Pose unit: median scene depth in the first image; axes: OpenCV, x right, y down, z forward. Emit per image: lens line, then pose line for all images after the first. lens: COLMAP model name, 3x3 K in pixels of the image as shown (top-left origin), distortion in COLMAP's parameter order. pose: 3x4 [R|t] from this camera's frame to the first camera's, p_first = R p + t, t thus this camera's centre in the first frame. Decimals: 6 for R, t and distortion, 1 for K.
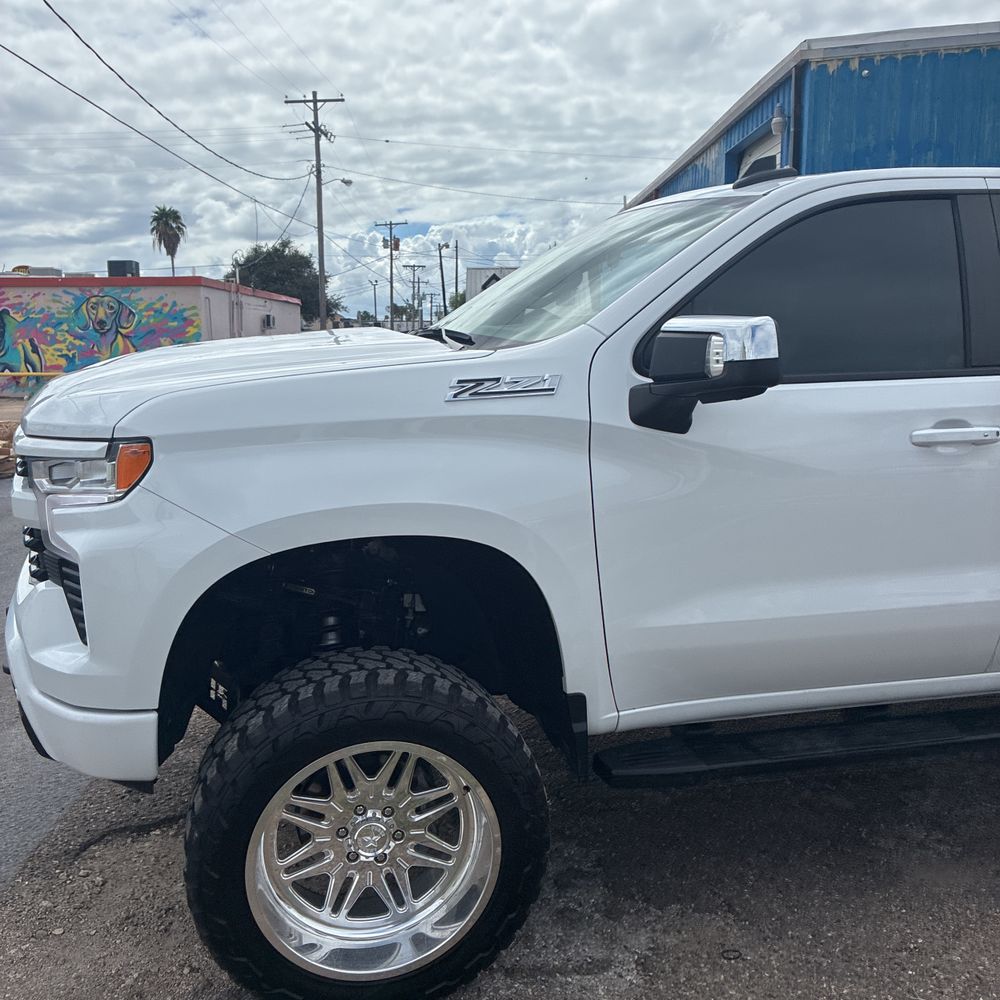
lens RADIAL K [[1016.9, 0, 487.4], [0, 1016.9, 494.7], [0, 0, 1]] dist [0.029304, -0.004964]
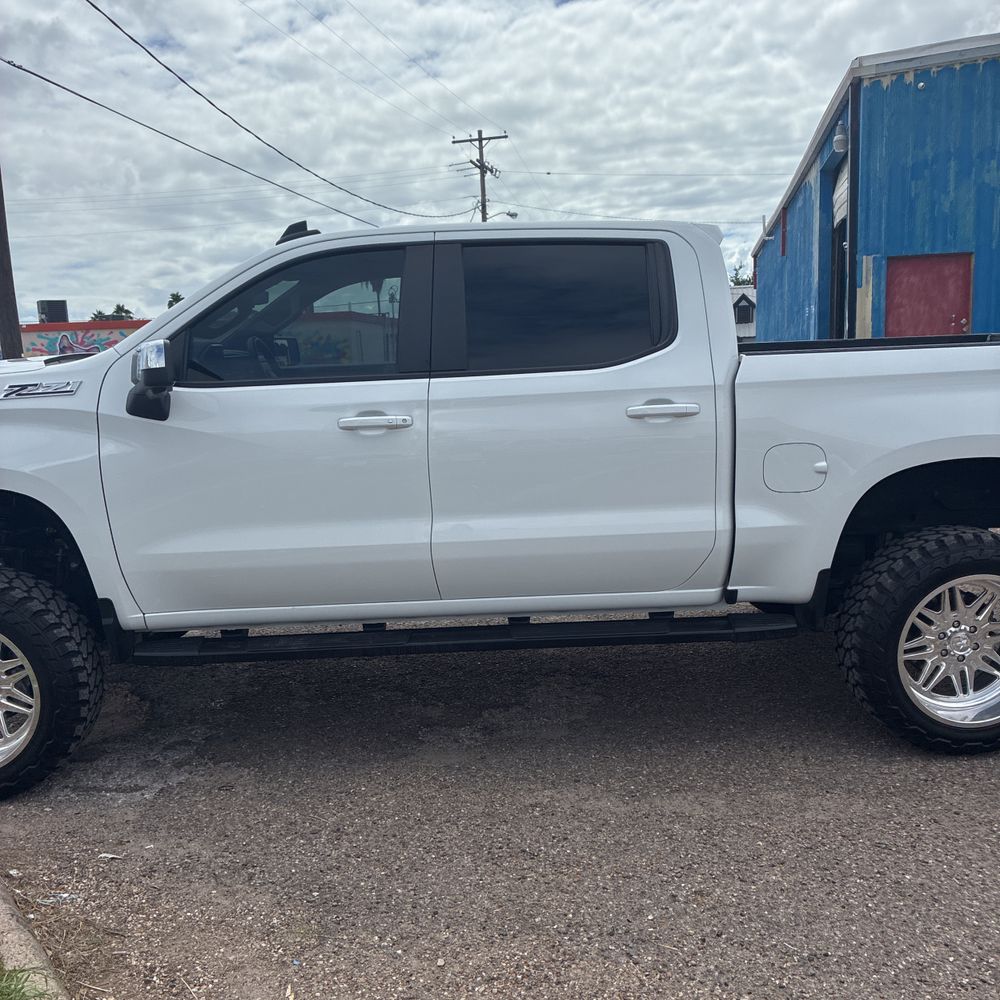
lens RADIAL K [[1020.1, 0, 498.0], [0, 1020.1, 523.5], [0, 0, 1]] dist [0.020392, 0.018205]
pose [[0.979075, 0.008974, -0.203303, 0.094161], [-0.008601, 0.999959, 0.002718, 0.007790], [0.203319, -0.000913, 0.979112, -0.033313]]
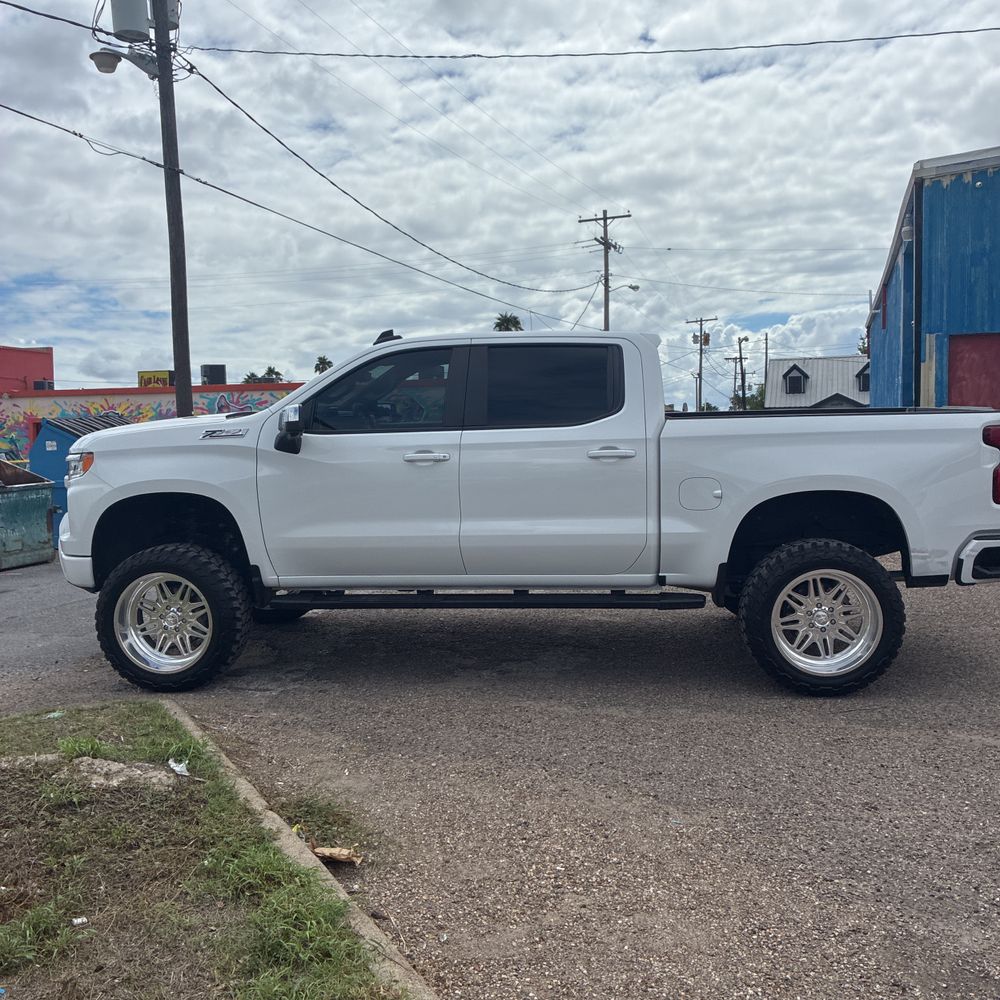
lens RADIAL K [[1032.3, 0, 498.5], [0, 1032.3, 483.8], [0, 0, 1]] dist [0.019186, 0.023420]
pose [[0.944518, 0.011012, -0.328274, 0.138602], [-0.044098, 0.994641, -0.093513, 0.020697], [0.325485, 0.102801, 0.939942, -0.106143]]
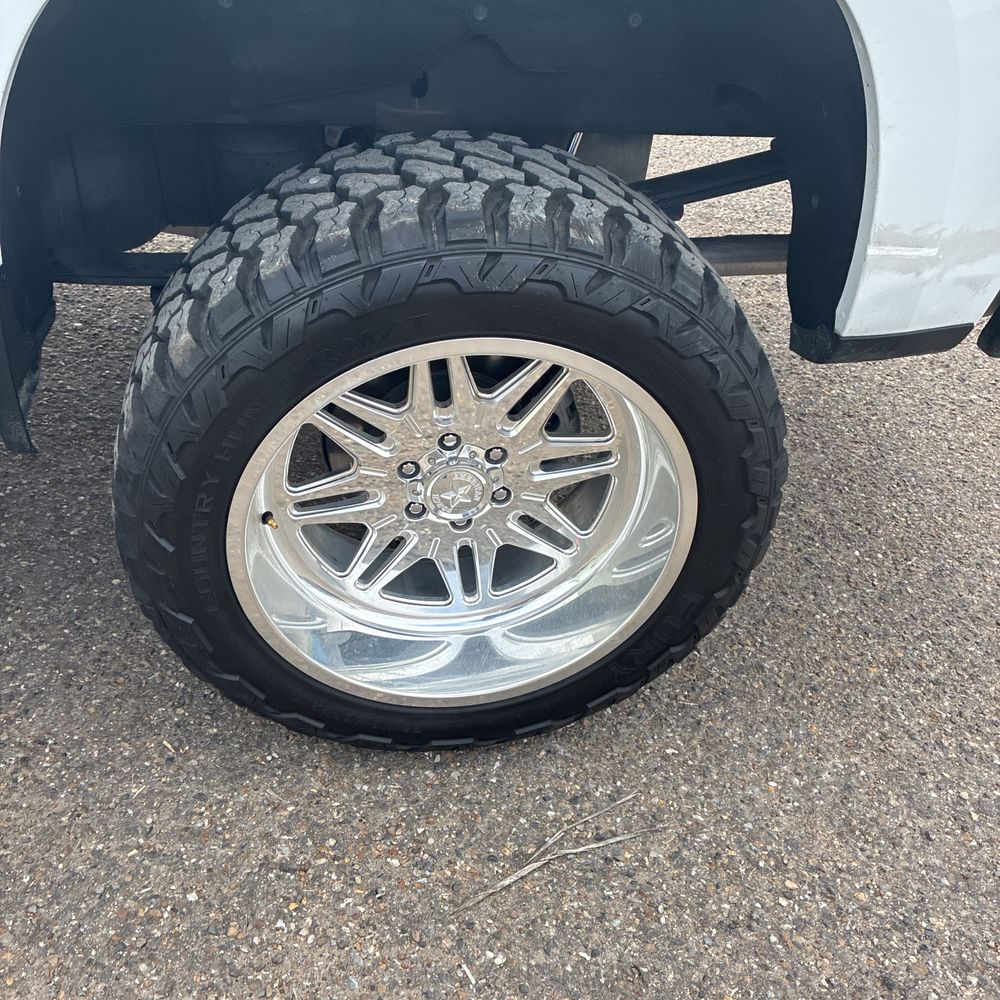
lens RADIAL K [[1027.8, 0, 493.4], [0, 1027.8, 490.4], [0, 0, 1]] dist [0.009442, 0.018453]
pose [[0.991880, 0.124138, -0.027623, 0.134847], [-0.100808, 0.899888, 0.424309, 0.002104], [0.077530, -0.418080, 0.905096, 0.083462]]
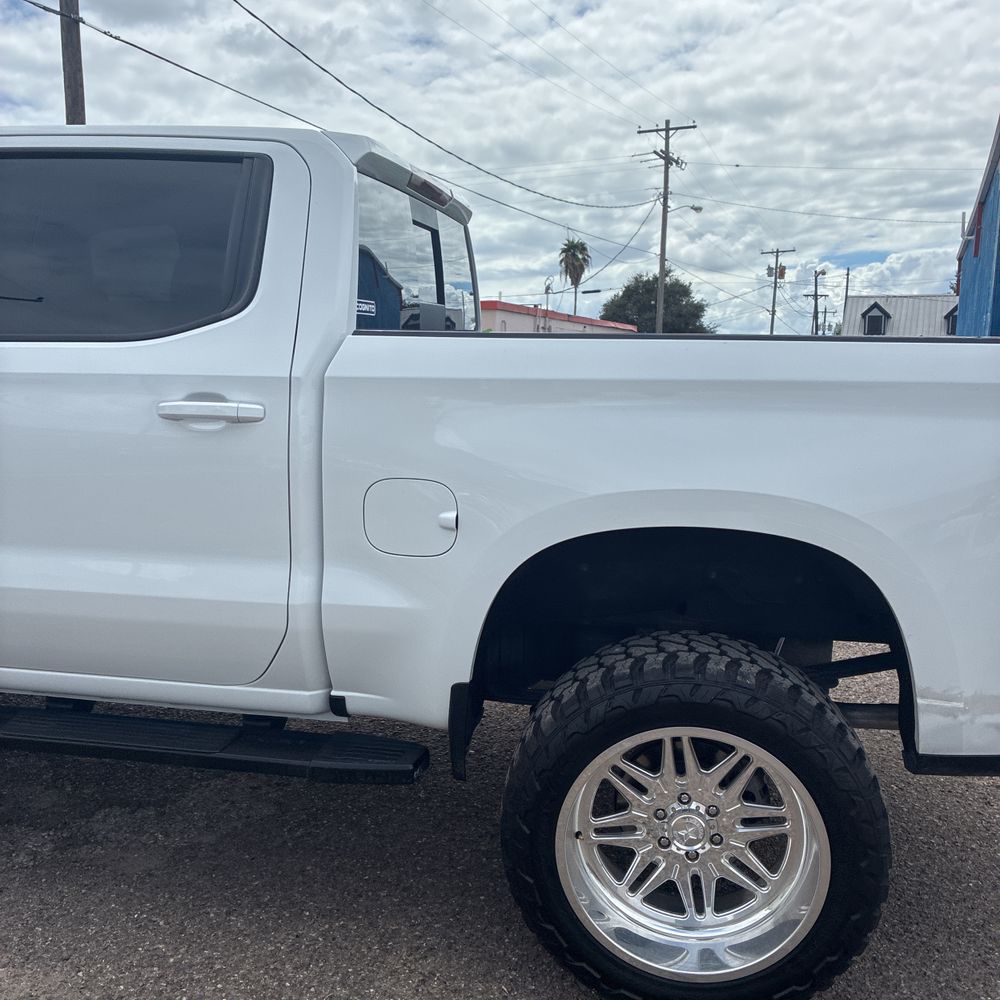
lens RADIAL K [[1027.5, 0, 493.4], [0, 1027.5, 511.7], [0, 0, 1]] dist [0.076742, -0.044968]
pose [[0.913187, 0.093253, -0.396729, 0.150069], [-0.100061, 0.994975, 0.003553, -0.001944], [0.395067, 0.036452, 0.917929, 0.037753]]
